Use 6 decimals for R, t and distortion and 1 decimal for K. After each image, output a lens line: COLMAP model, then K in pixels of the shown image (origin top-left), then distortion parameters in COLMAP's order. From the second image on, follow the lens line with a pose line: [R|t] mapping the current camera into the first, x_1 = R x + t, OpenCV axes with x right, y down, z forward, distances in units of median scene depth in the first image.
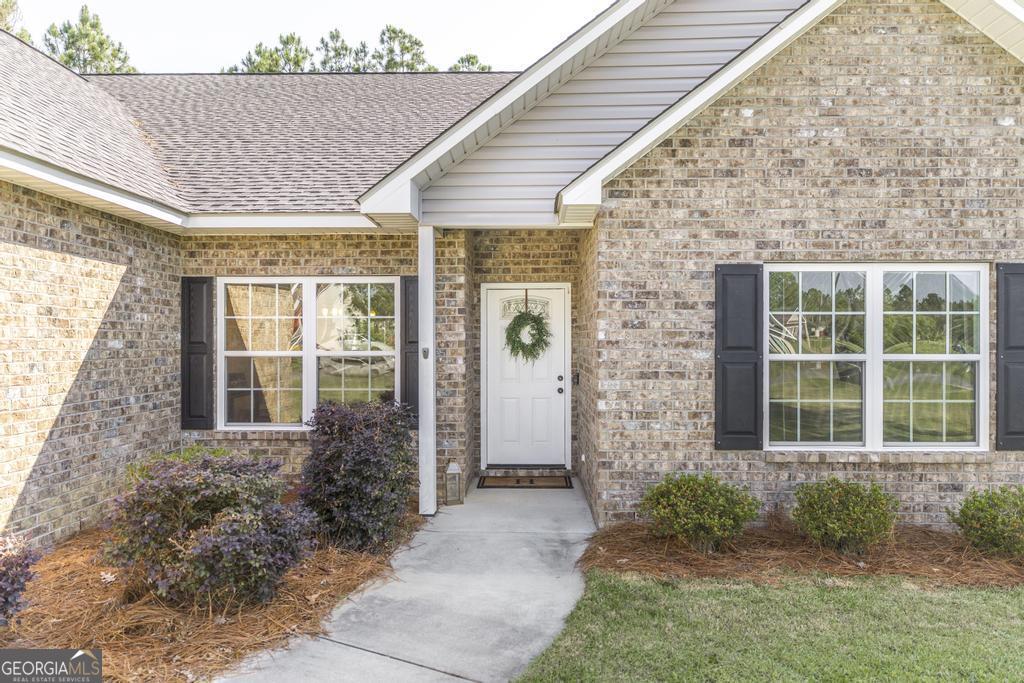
lens RADIAL K [[635.1, 0, 518.5], [0, 635.1, 341.9], [0, 0, 1]] dist [0.002830, -0.002465]
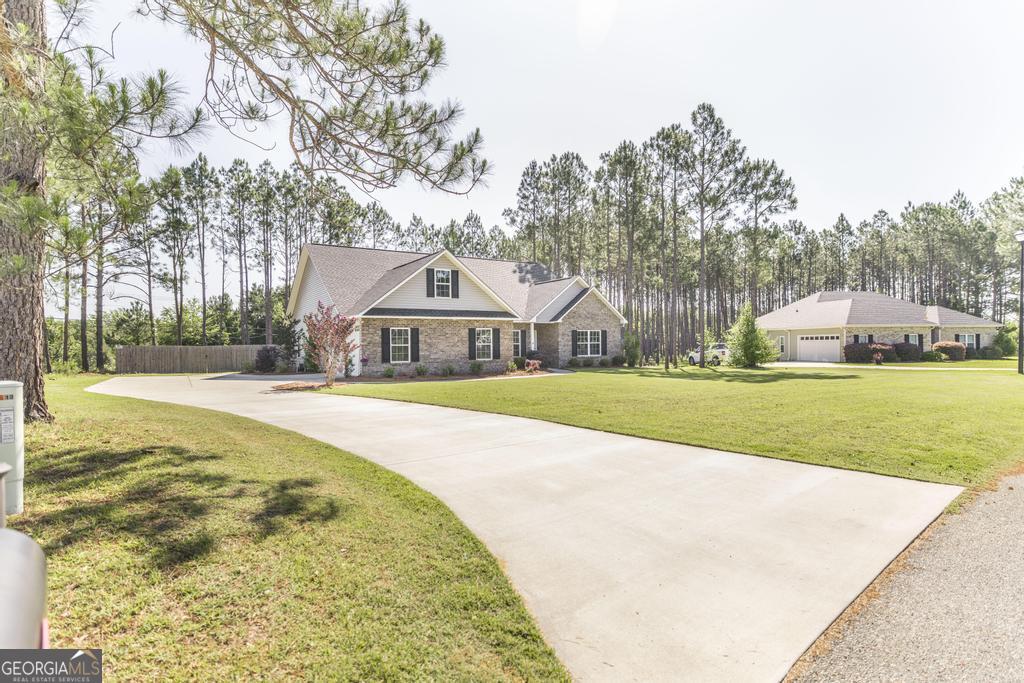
lens RADIAL K [[527.2, 0, 515.9], [0, 527.2, 344.9], [0, 0, 1]] dist [0.001958, 0.002060]
pose [[0.836710, -0.012070, 0.547513, -3.411489], [0.011818, 0.999922, 0.003982, 0.012553], [-0.547518, 0.003139, 0.836788, -3.554324]]
